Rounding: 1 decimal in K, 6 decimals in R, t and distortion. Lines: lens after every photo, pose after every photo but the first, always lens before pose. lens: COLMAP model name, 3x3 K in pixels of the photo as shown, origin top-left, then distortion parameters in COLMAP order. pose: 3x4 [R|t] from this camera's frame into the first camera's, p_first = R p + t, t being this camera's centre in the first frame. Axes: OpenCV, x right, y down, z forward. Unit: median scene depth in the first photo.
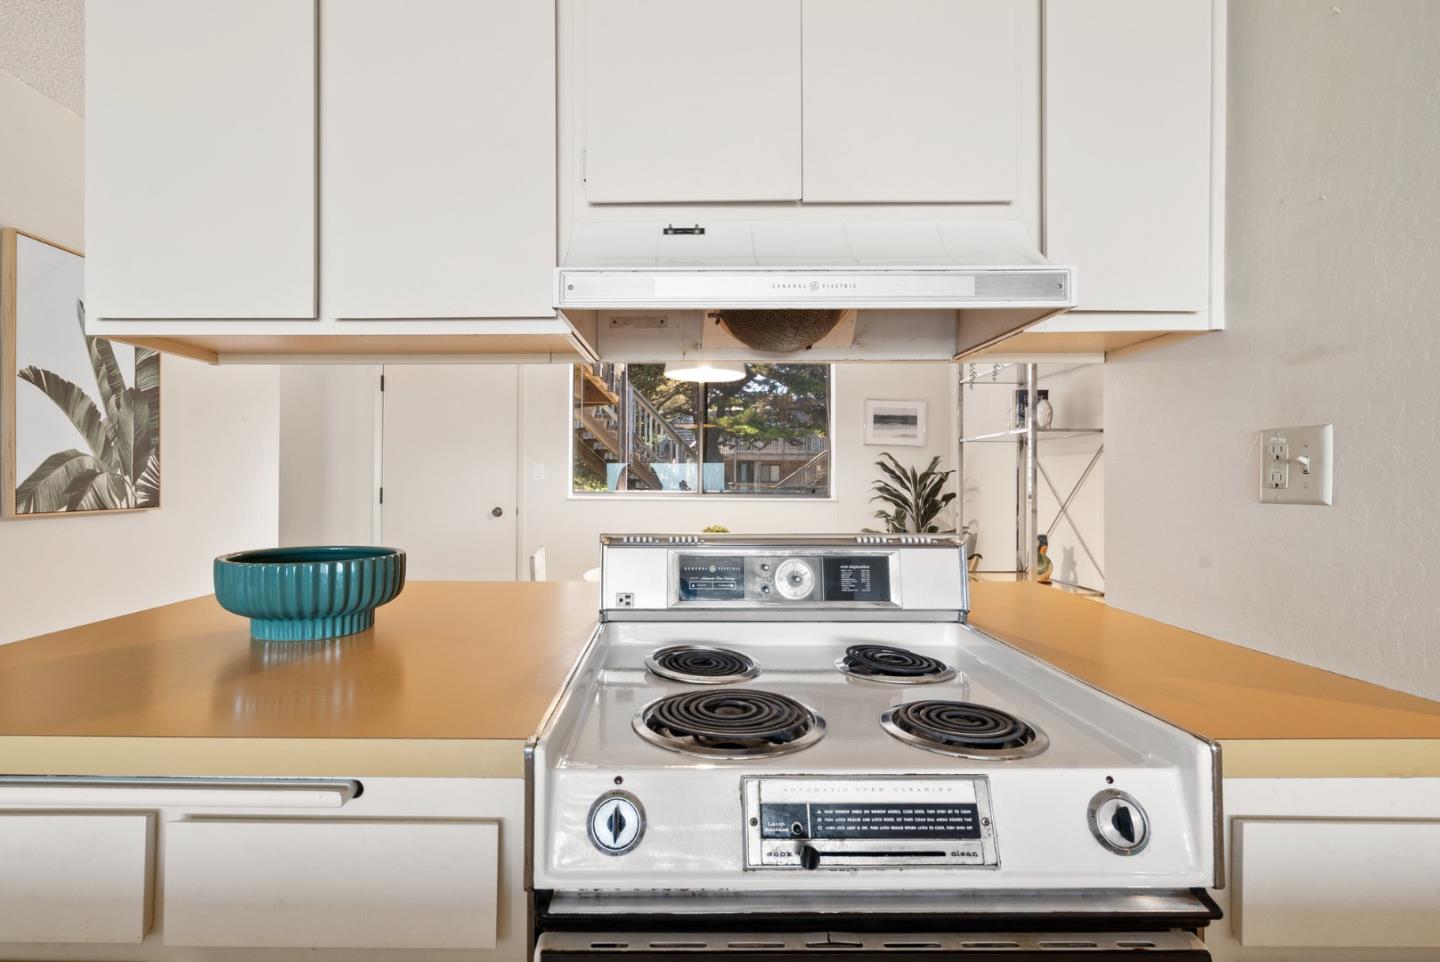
lens RADIAL K [[660.7, 0, 696.4], [0, 660.7, 475.0], [0, 0, 1]] dist [-0.008381, 0.001048]
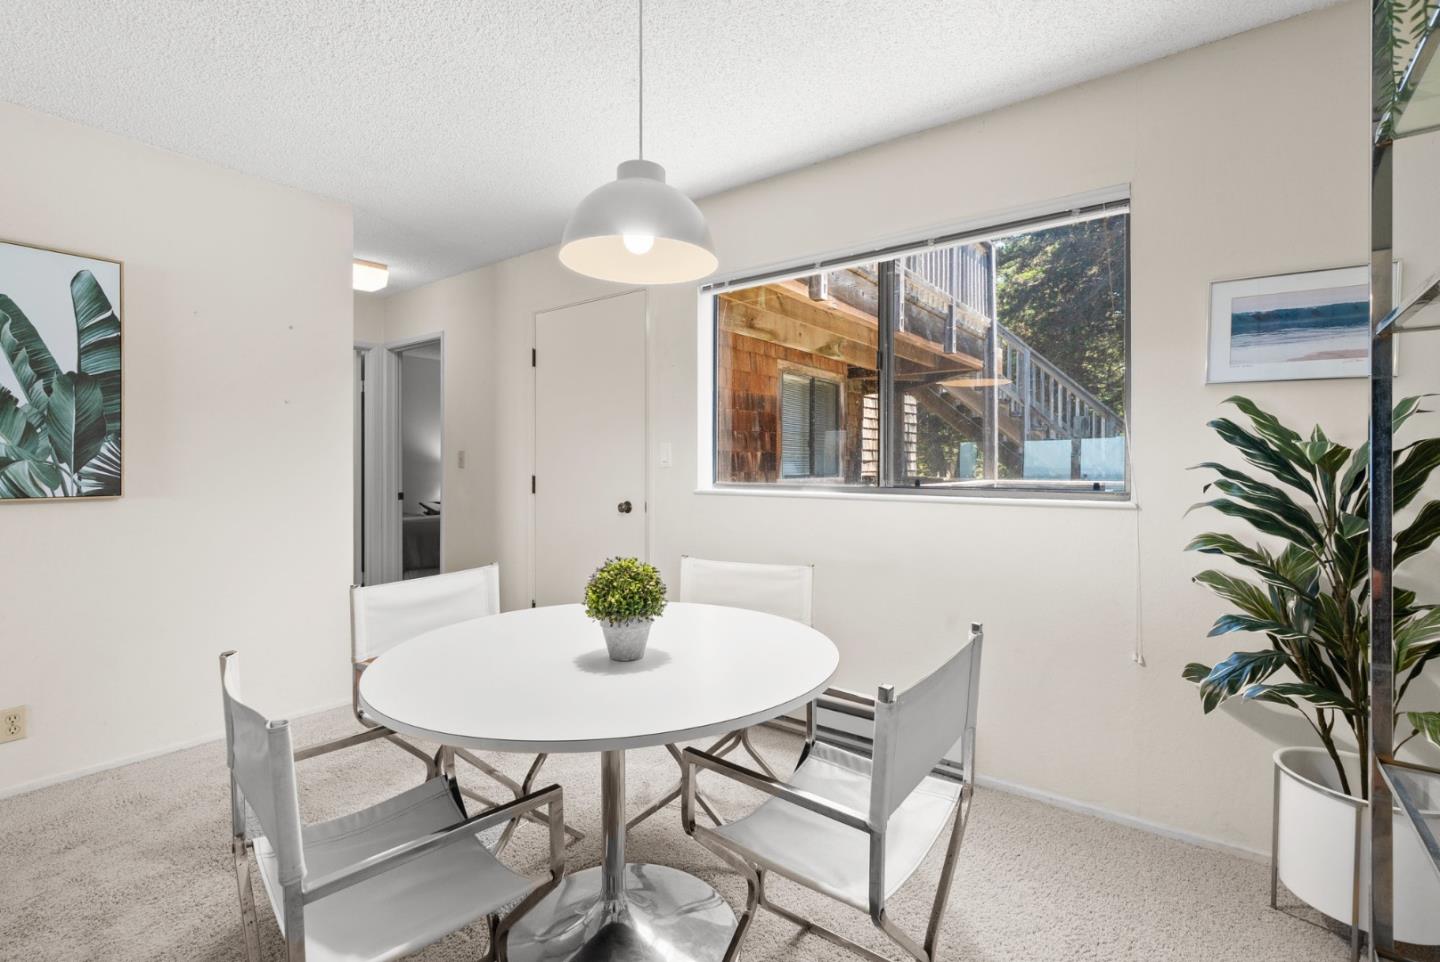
lens RADIAL K [[660.7, 0, 720.3], [0, 660.7, 474.2], [0, 0, 1]] dist [-0.008381, 0.001048]
pose [[0.795209, 0.003702, -0.606324, 0.463645], [0.007407, 0.999847, 0.015818, 0.008800], [0.606290, -0.017070, 0.795061, 0.784215]]
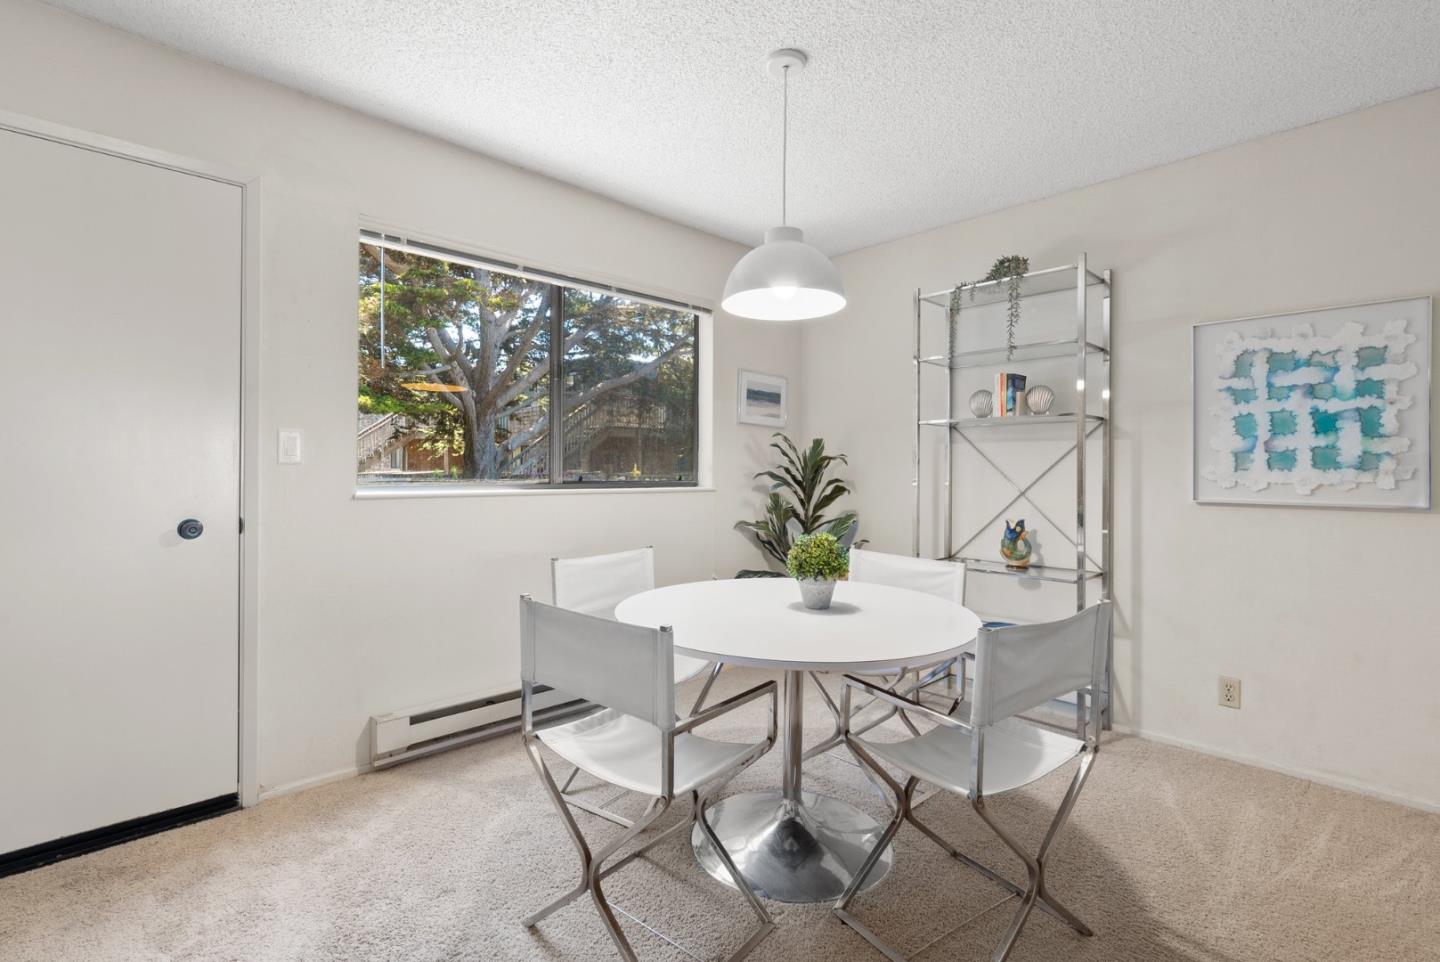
lens RADIAL K [[656.0, 0, 703.4], [0, 656.0, 473.6], [0, 0, 1]] dist [-0.003563, 0.000158]
pose [[0.742277, -0.003699, 0.670083, -0.602431], [-0.009763, 0.999819, 0.016335, 0.009240], [-0.670022, -0.018667, 0.742106, 0.711595]]
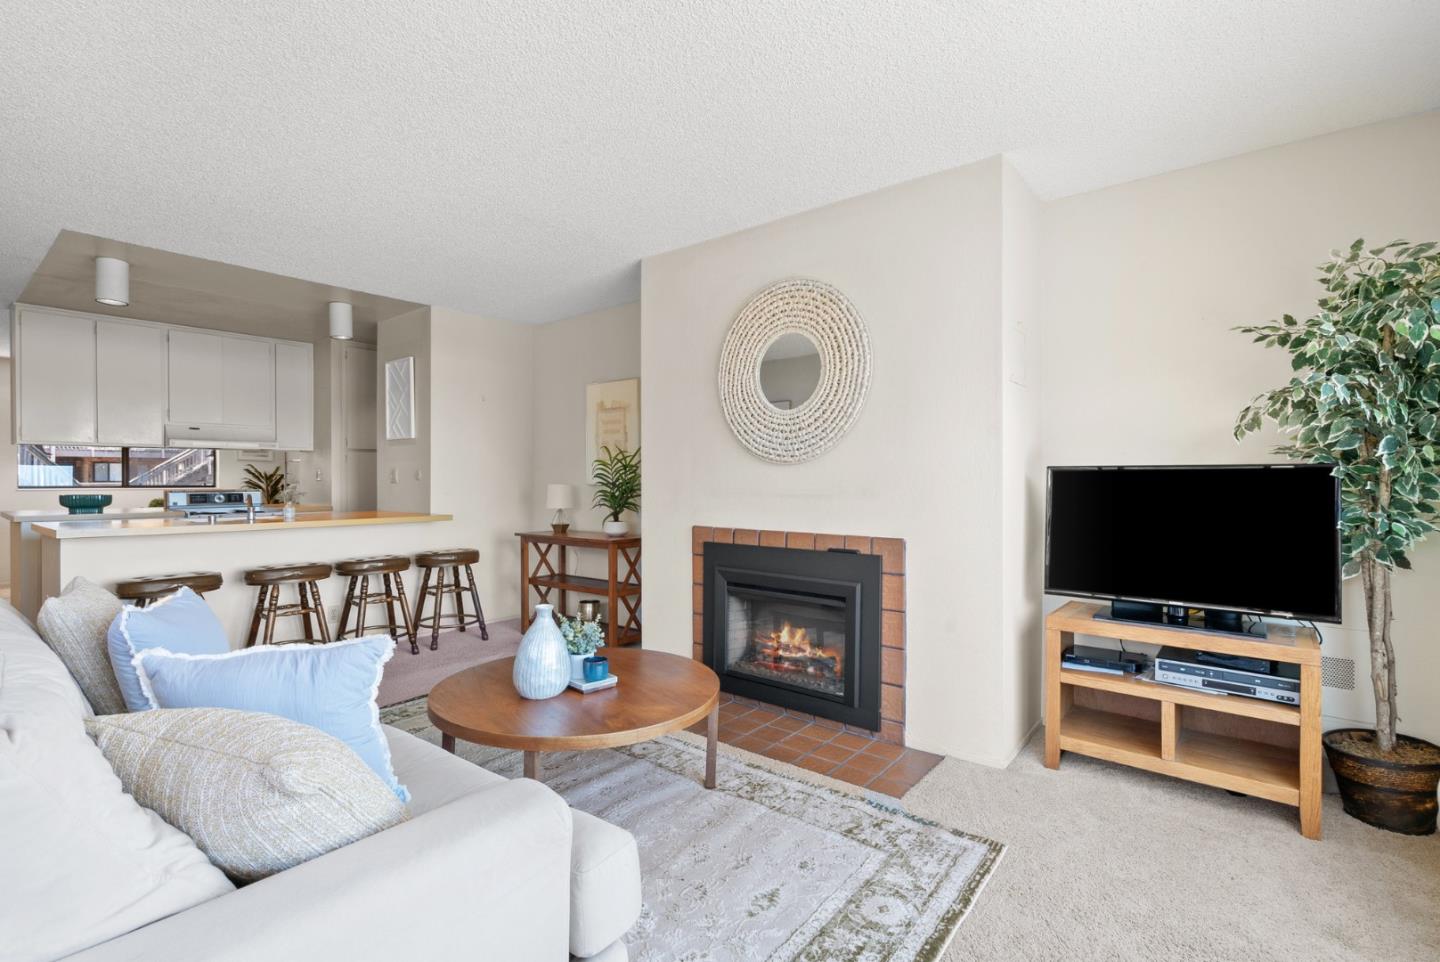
lens RADIAL K [[660.7, 0, 720.5], [0, 660.7, 481.6], [0, 0, 1]] dist [-0.008381, 0.001048]
pose [[0.633223, -0.006763, 0.773940, -0.572960], [-0.001754, 0.999947, 0.010172, -0.006865], [-0.773968, -0.007799, 0.633177, -2.220019]]
